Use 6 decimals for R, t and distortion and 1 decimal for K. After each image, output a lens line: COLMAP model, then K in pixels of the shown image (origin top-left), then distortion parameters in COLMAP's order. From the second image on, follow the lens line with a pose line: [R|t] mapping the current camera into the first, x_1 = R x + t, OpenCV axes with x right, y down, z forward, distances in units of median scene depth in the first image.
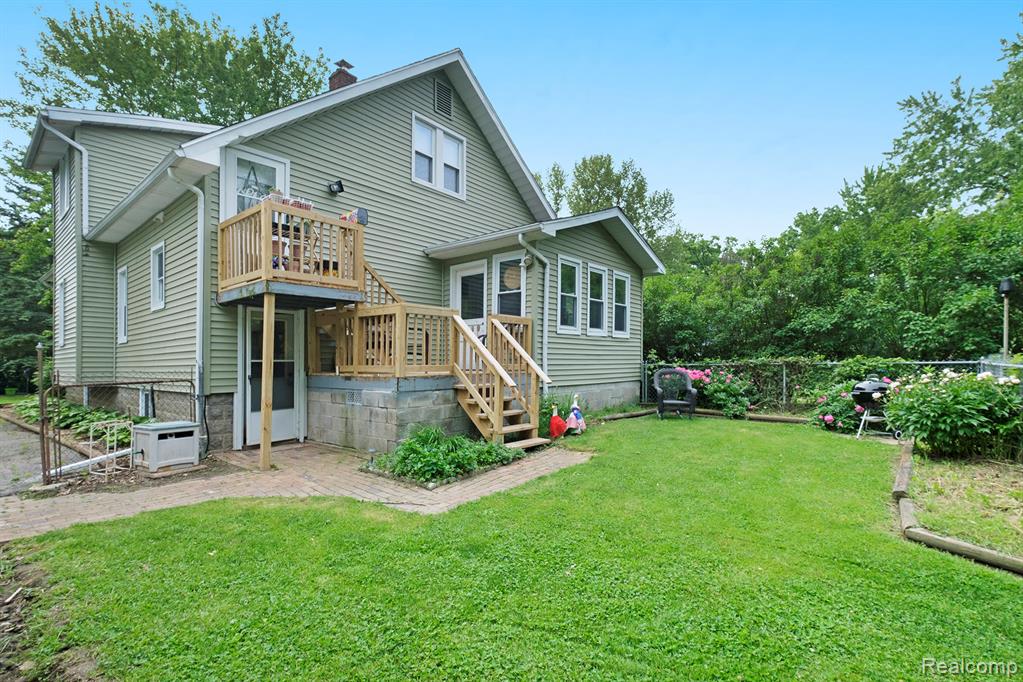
lens RADIAL K [[460.0, 0, 511.5], [0, 460.0, 341.0], [0, 0, 1]] dist [-0.000113, -0.000308]
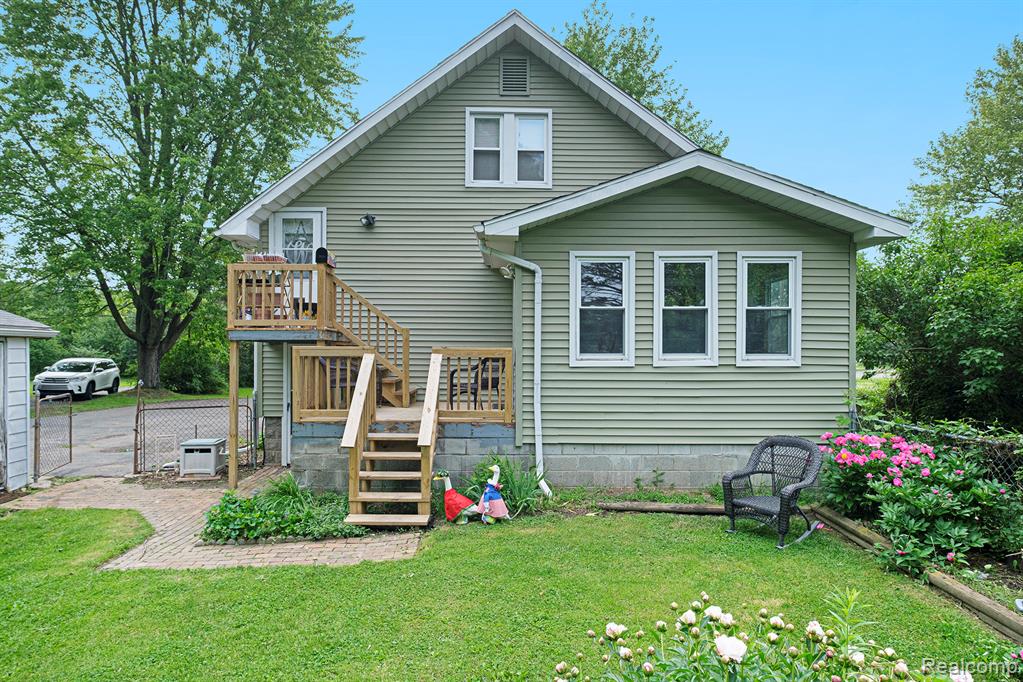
lens RADIAL K [[540.4, 0, 511.4], [0, 540.4, 319.7], [0, 0, 1]] dist [0.004129, 0.000335]
pose [[0.667053, -0.033676, -0.744249, 0.641897], [0.025567, 0.999424, -0.022307, -0.070535], [0.744572, -0.004148, 0.667530, 0.389914]]
